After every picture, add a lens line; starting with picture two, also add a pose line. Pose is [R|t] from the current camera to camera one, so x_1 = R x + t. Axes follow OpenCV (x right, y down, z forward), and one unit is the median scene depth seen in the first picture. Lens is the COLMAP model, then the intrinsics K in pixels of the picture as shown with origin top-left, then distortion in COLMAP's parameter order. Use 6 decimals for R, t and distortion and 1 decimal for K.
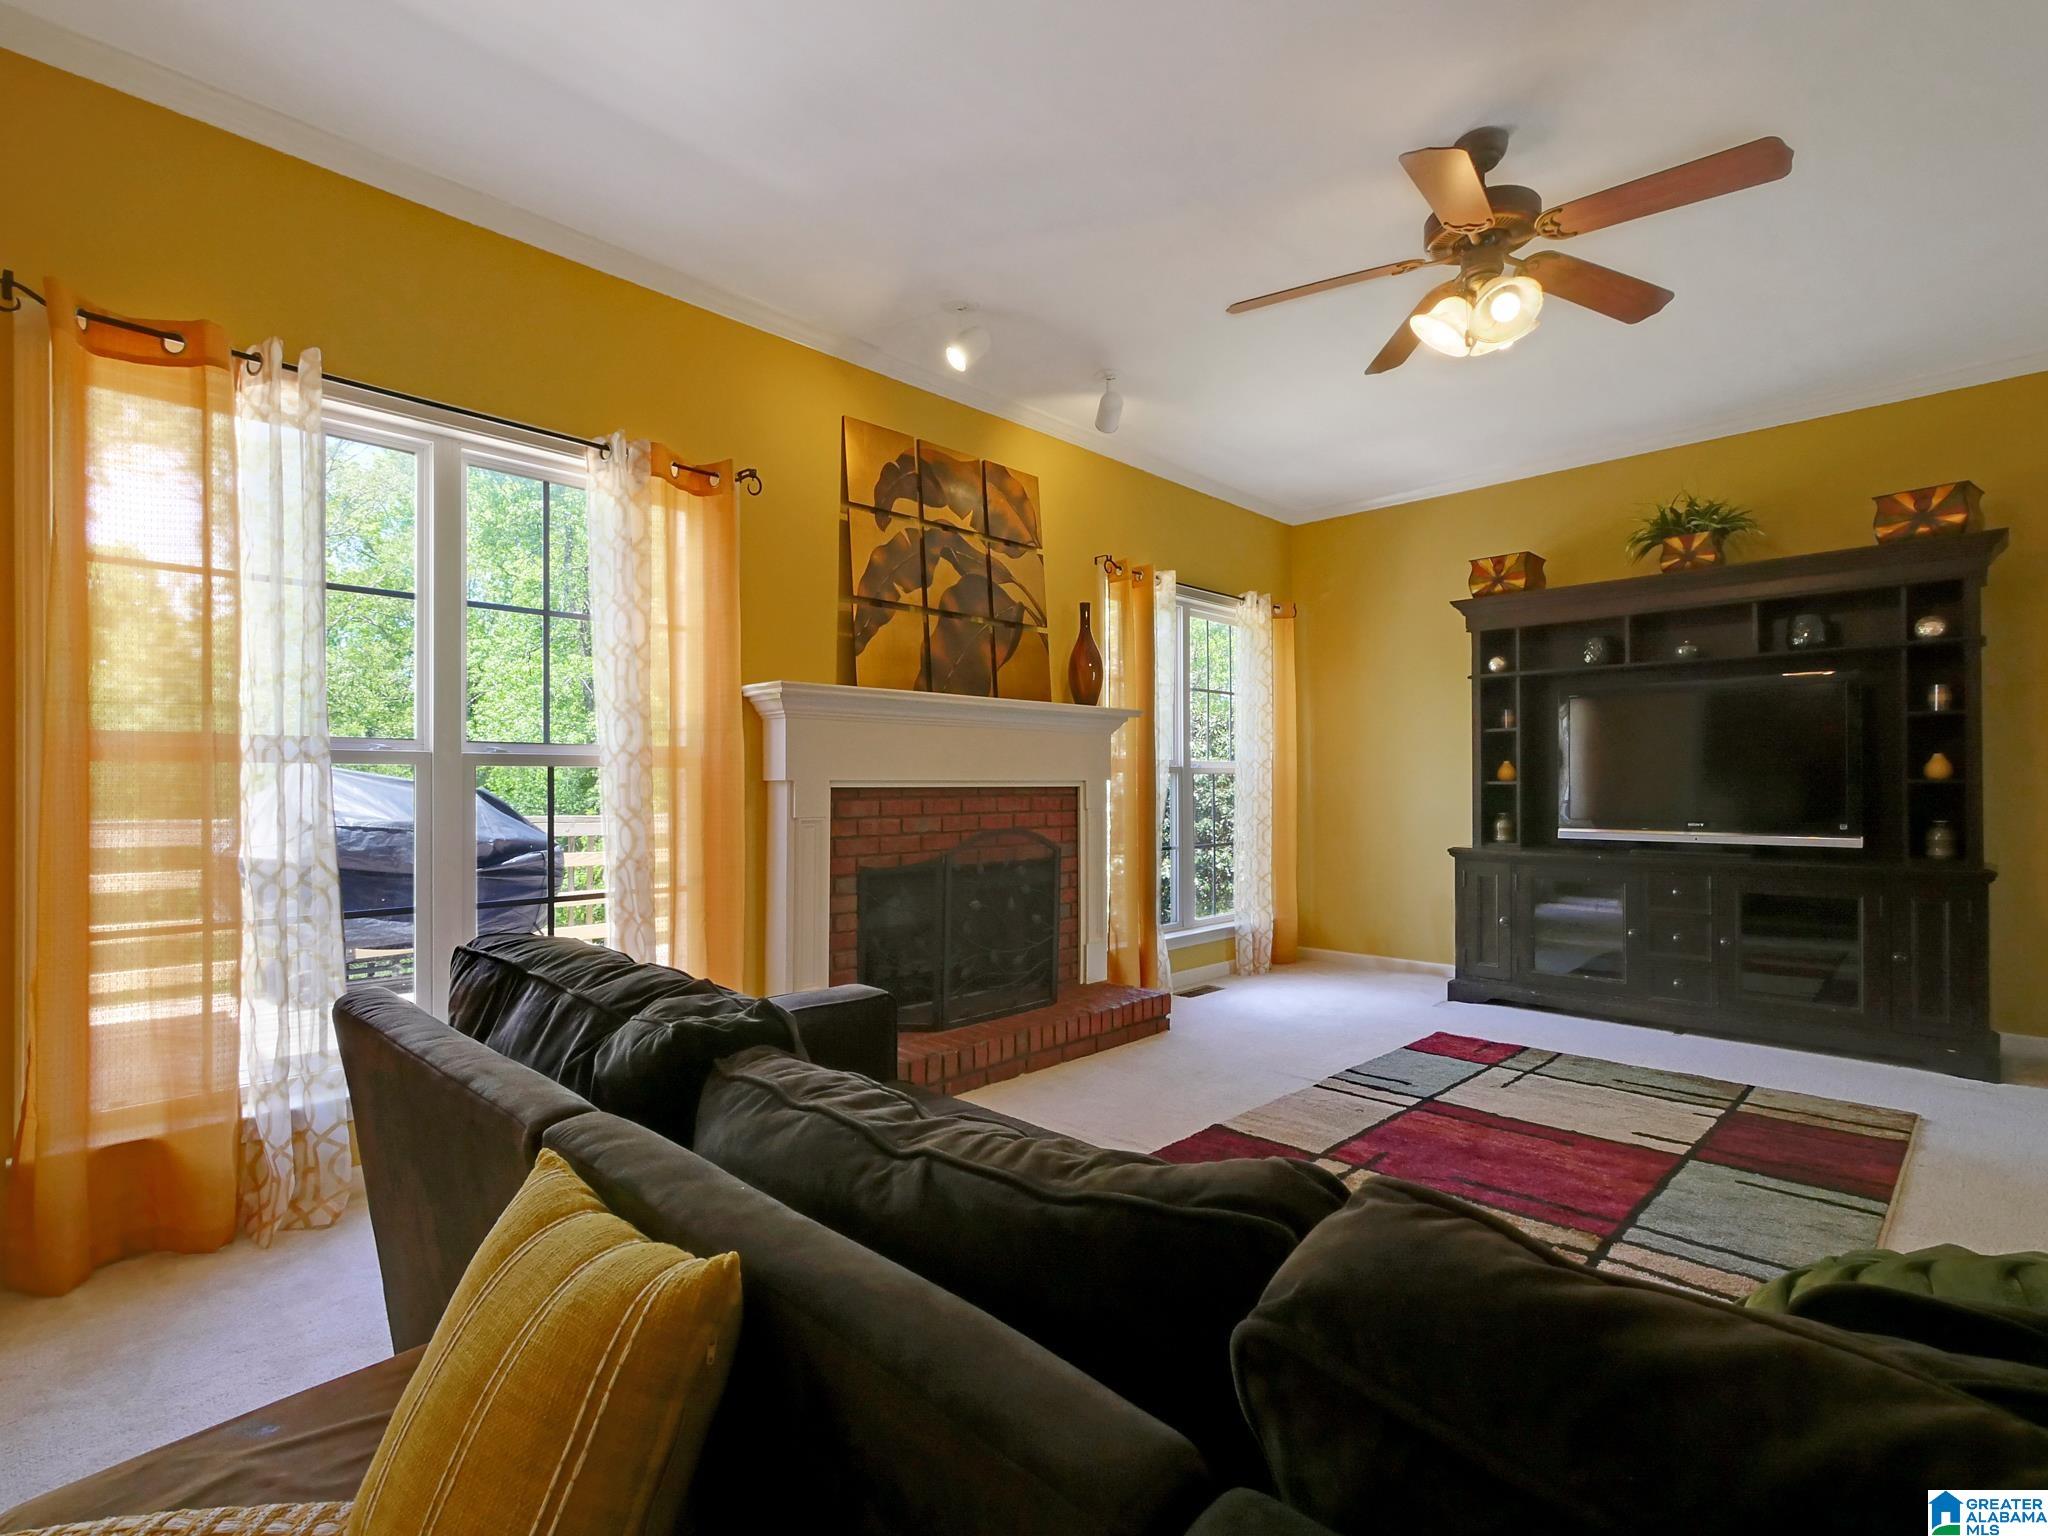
lens RADIAL K [[978.9, 0, 1018.8], [0, 978.9, 778.8], [0, 0, 1]] dist [0.000494, 0.000293]
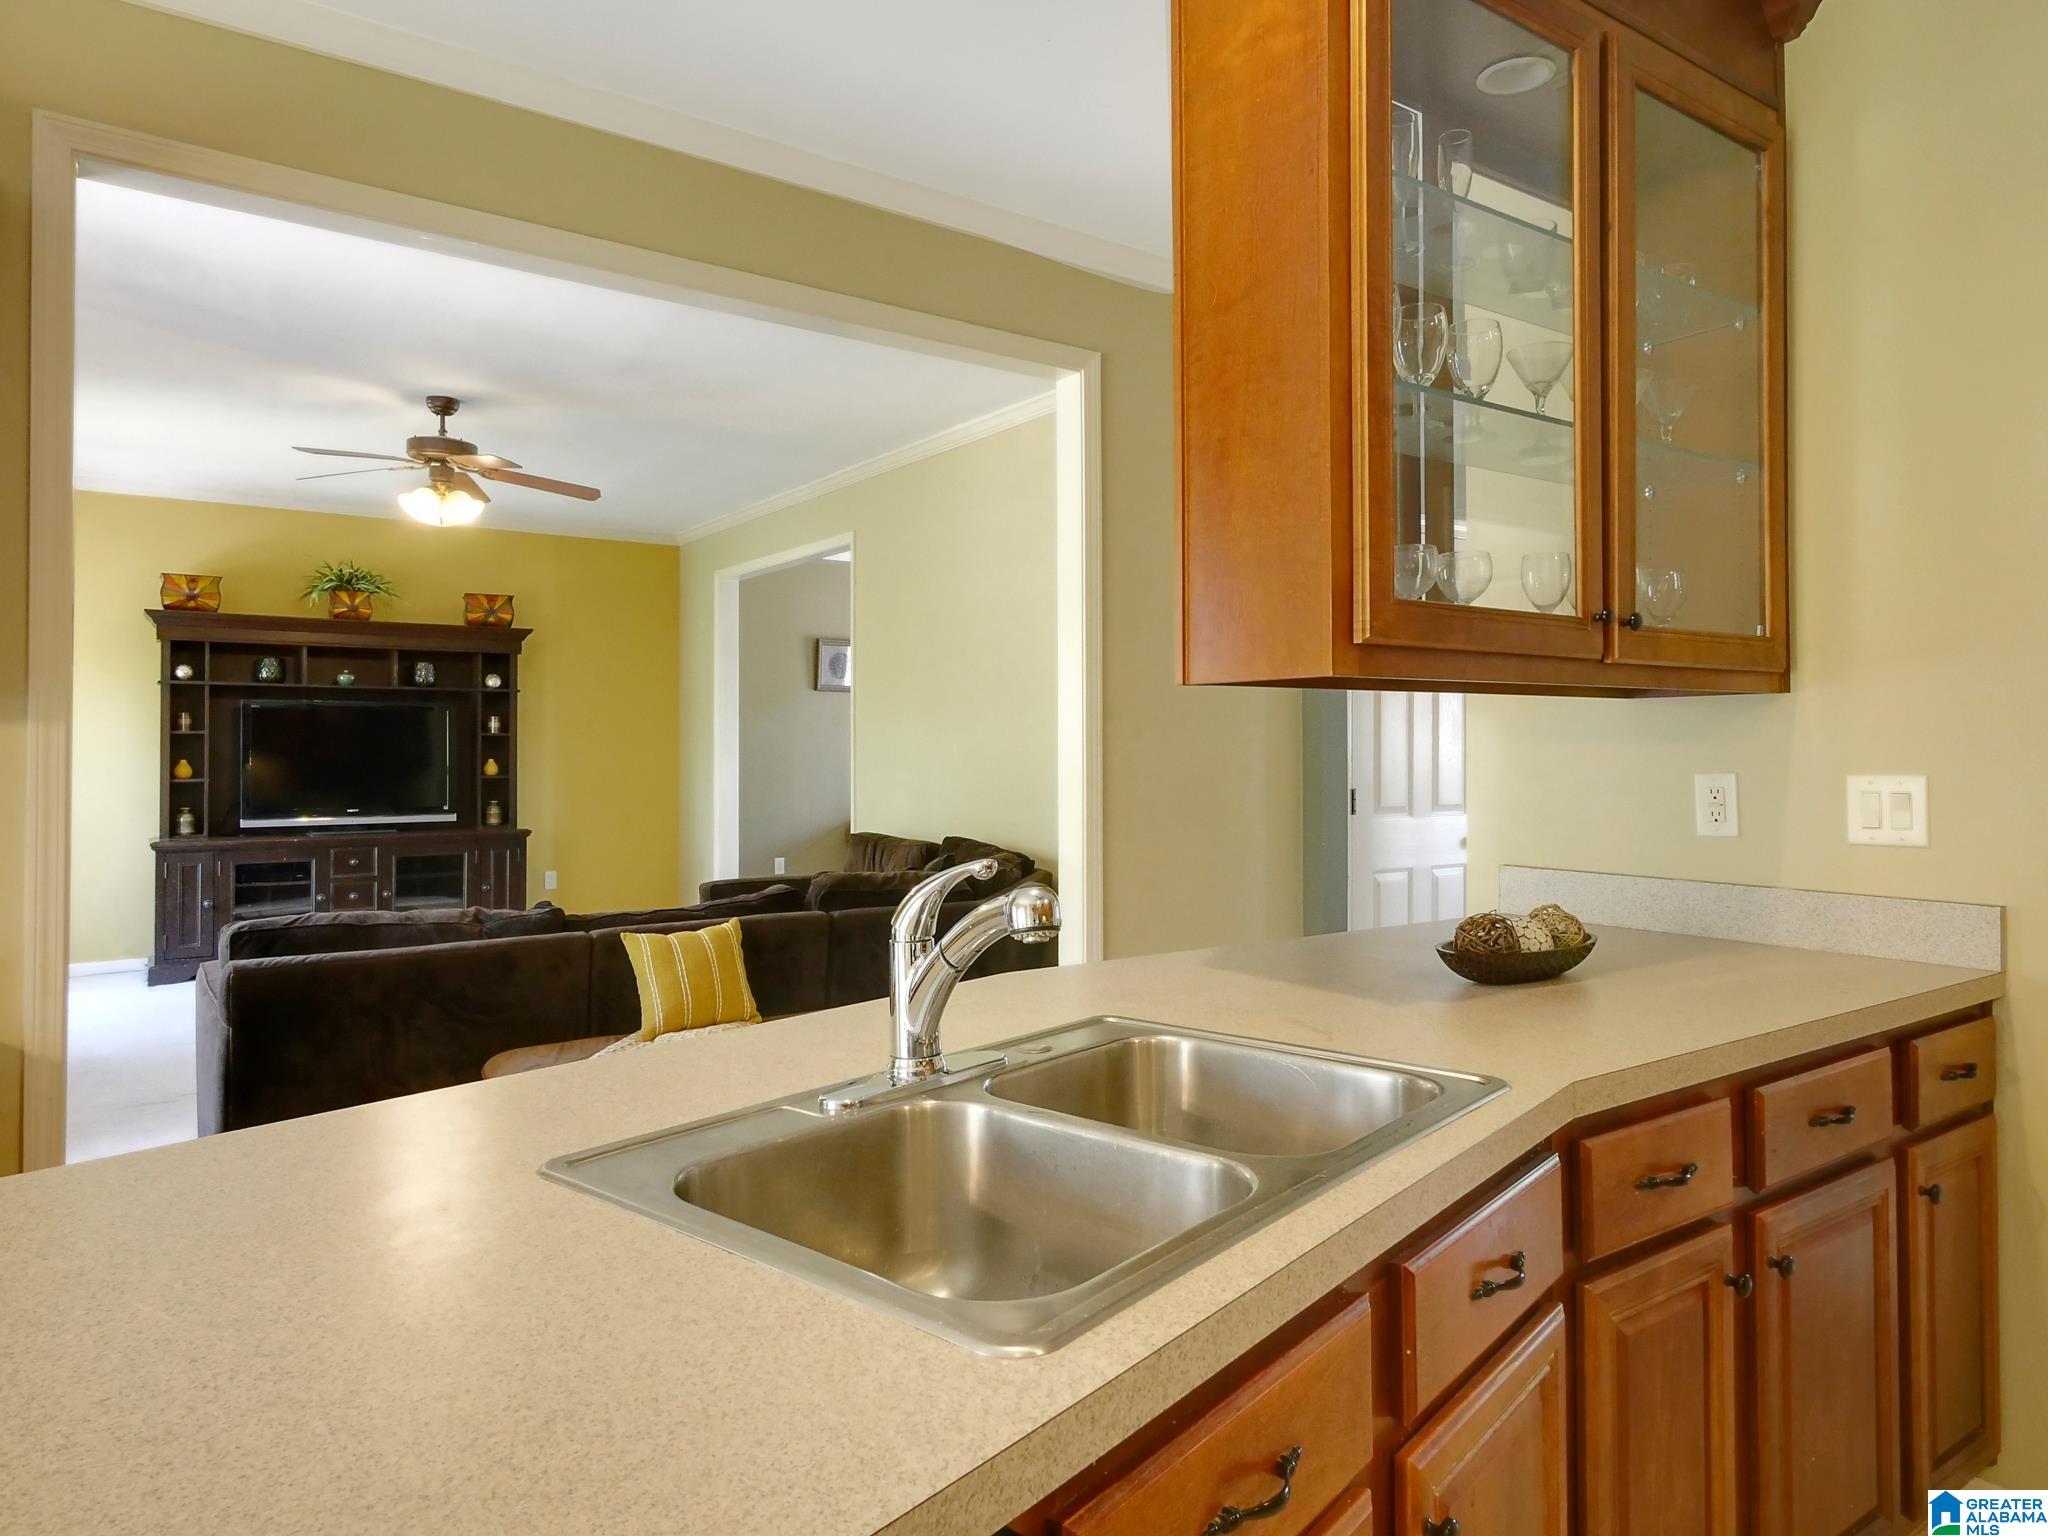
lens RADIAL K [[1283.7, 0, 1028.9], [0, 1283.7, 735.7], [0, 0, 1]] dist [0.003790, 0.001168]
pose [[0.172761, 0.012361, 0.984886, -0.993368], [-0.007266, 0.999910, -0.011275, -0.047702], [-0.984937, -0.005208, 0.172835, -0.231560]]
